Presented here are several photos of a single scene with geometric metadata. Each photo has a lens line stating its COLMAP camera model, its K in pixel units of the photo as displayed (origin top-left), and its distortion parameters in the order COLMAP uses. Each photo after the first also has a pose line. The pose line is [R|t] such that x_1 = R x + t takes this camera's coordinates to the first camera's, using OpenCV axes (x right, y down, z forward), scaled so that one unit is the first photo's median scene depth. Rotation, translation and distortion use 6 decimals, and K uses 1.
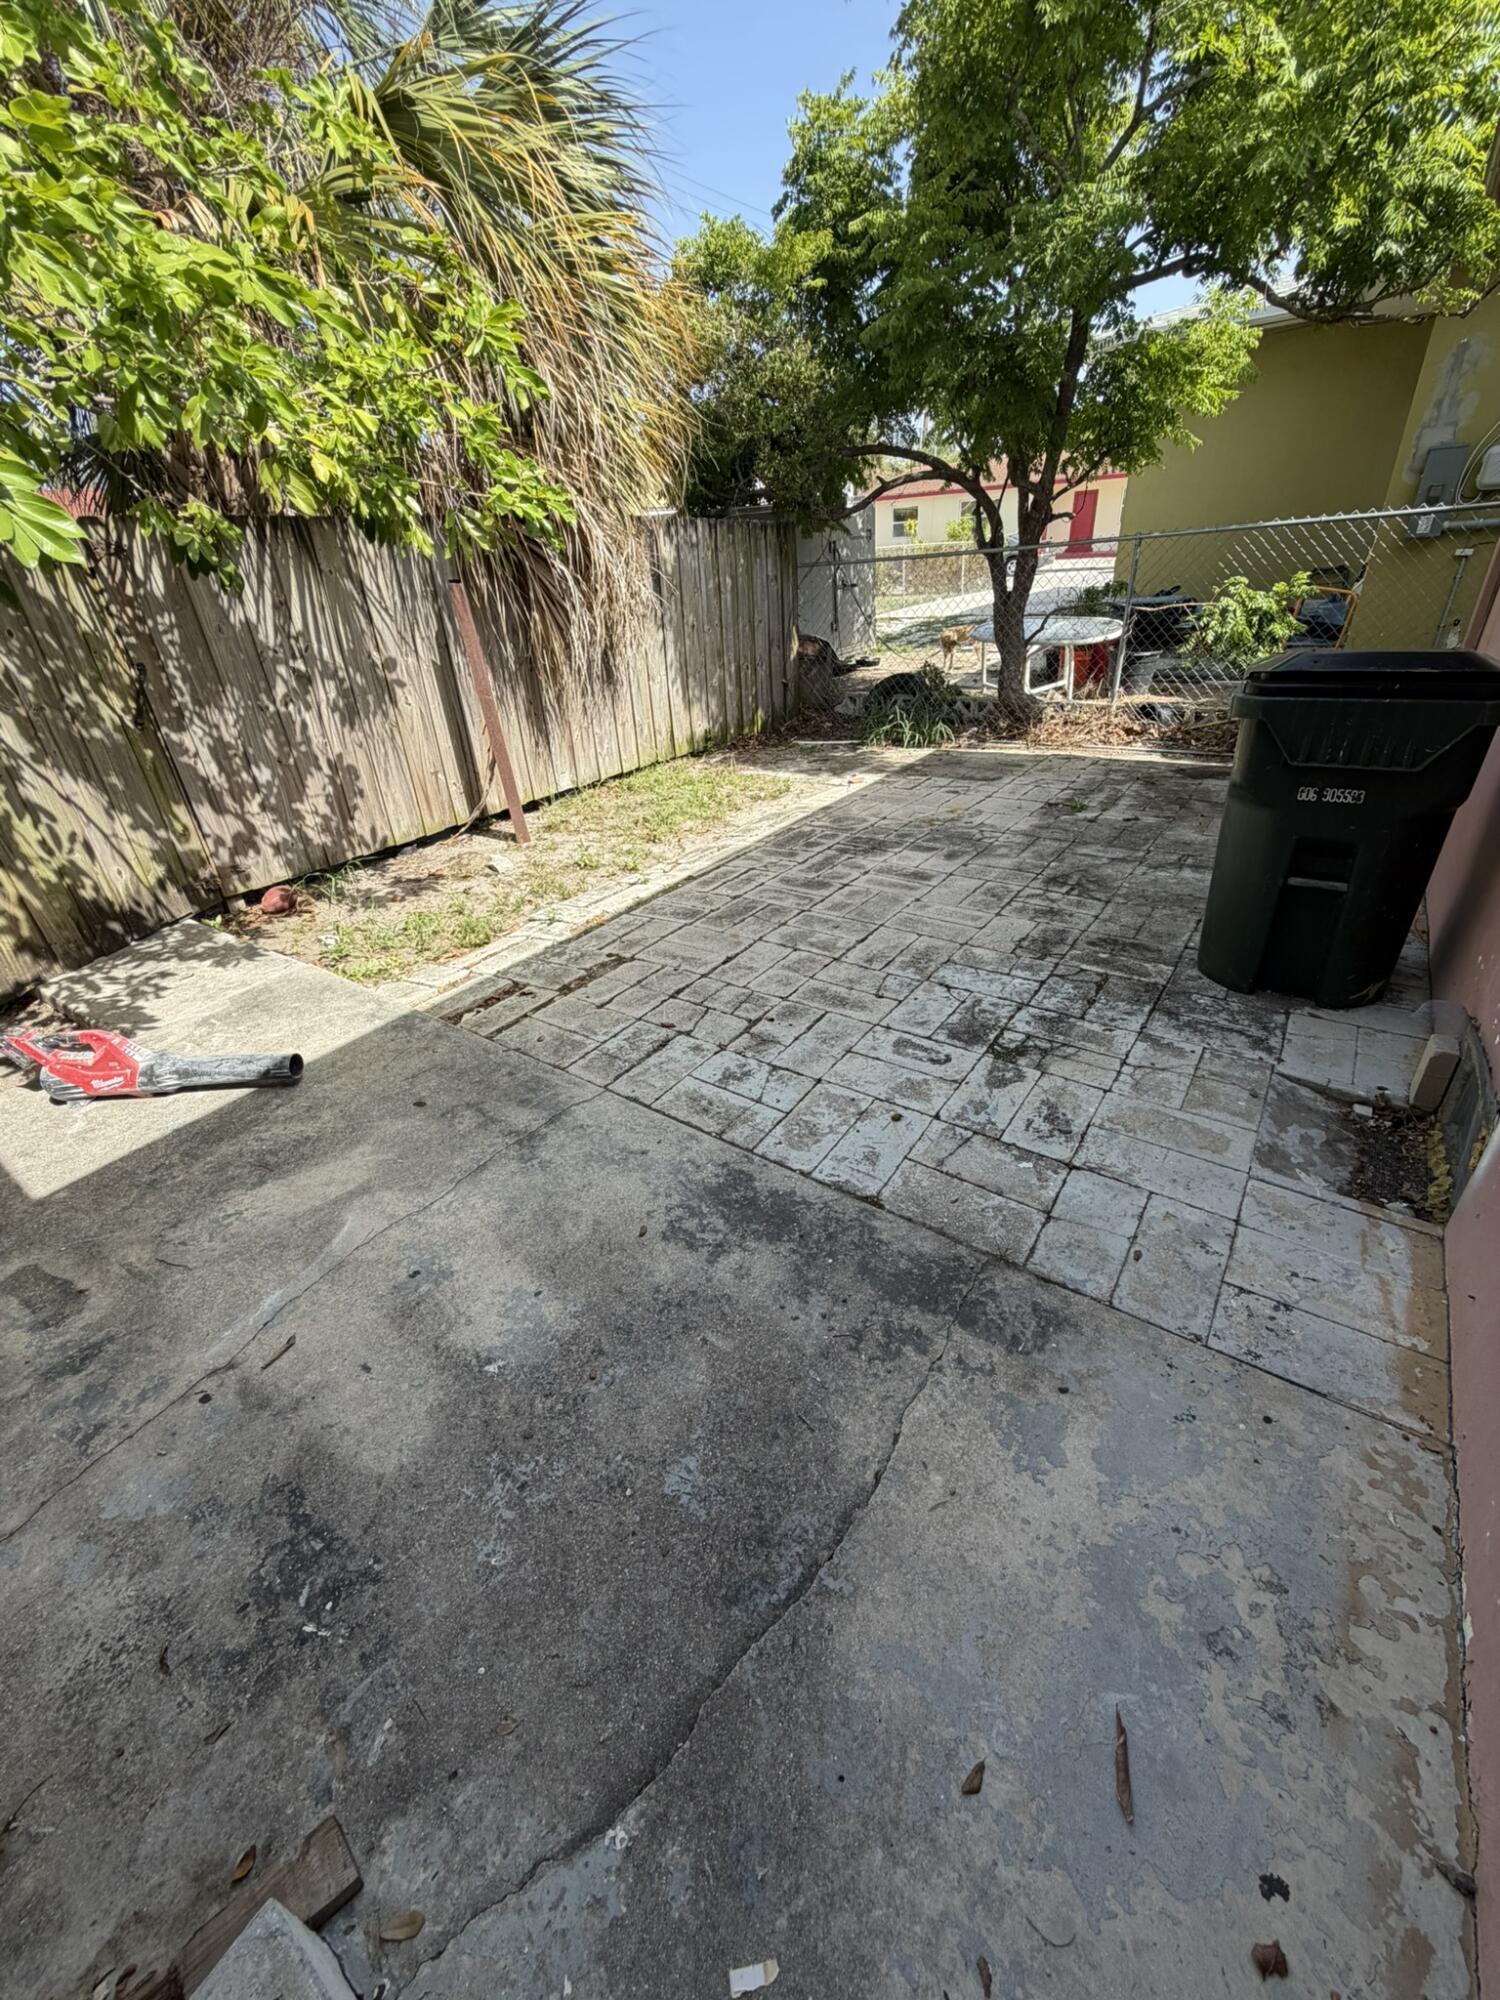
lens RADIAL K [[798.7, 0, 747.1], [0, 798.7, 996.5], [0, 0, 1]] dist [0.000058, 0.000073]
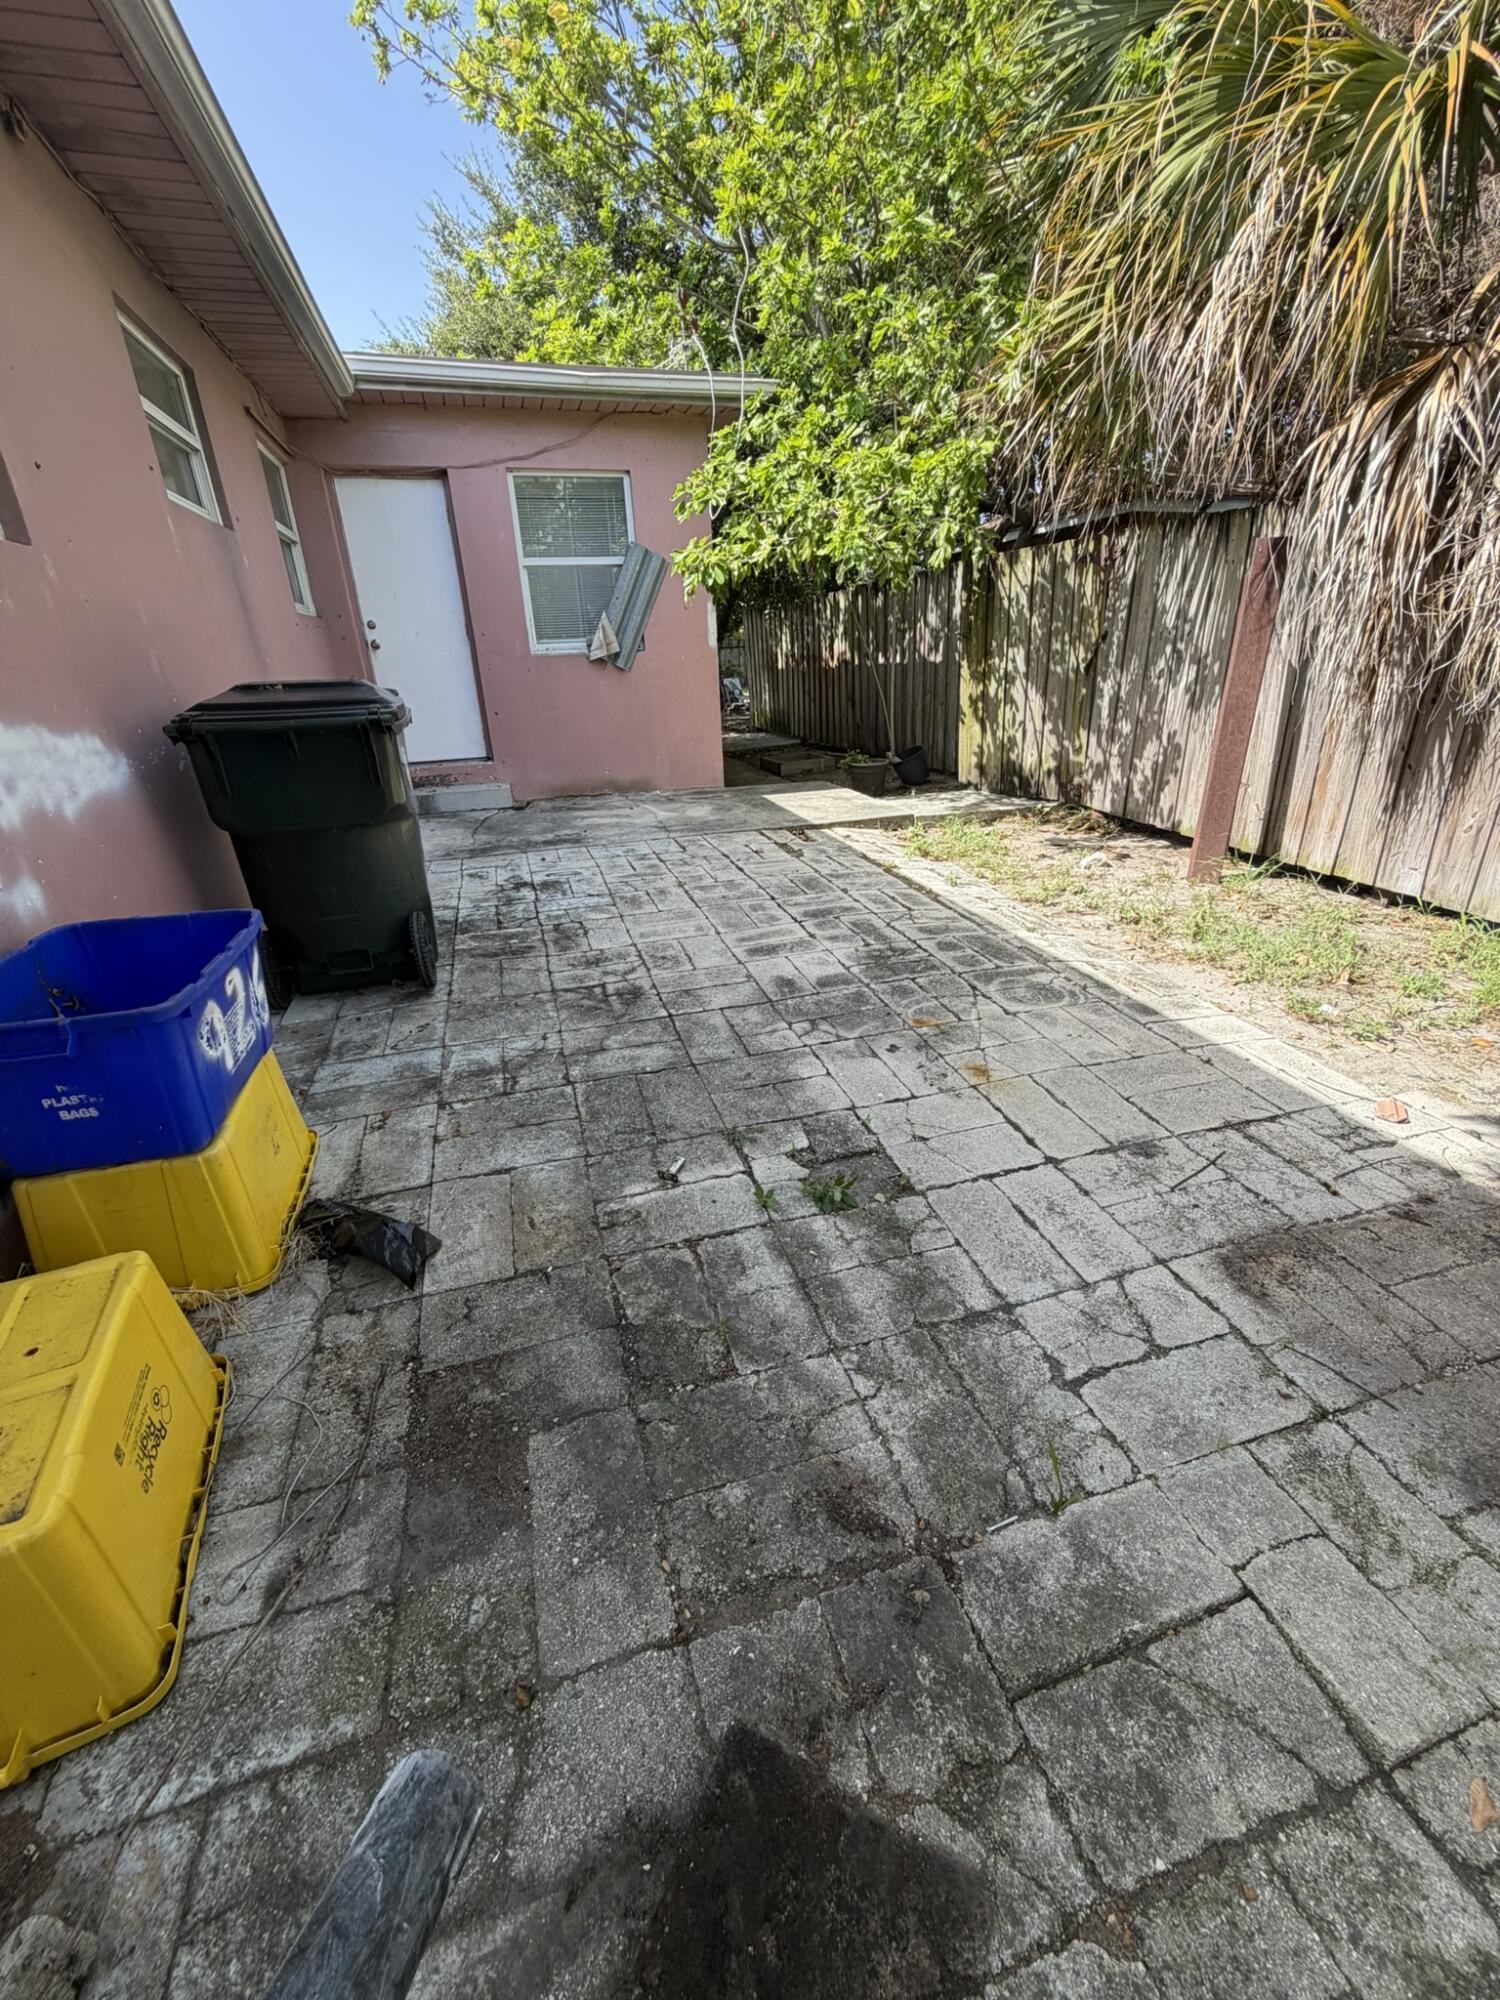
lens RADIAL K [[798.7, 0, 747.1], [0, 798.7, 996.5], [0, 0, 1]] dist [0.000058, 0.000073]
pose [[-0.610051, 0.393248, -0.687891, 0.798682], [-0.324630, 0.667903, 0.669717, -0.656252], [0.722809, 0.631872, -0.279795, 1.215541]]
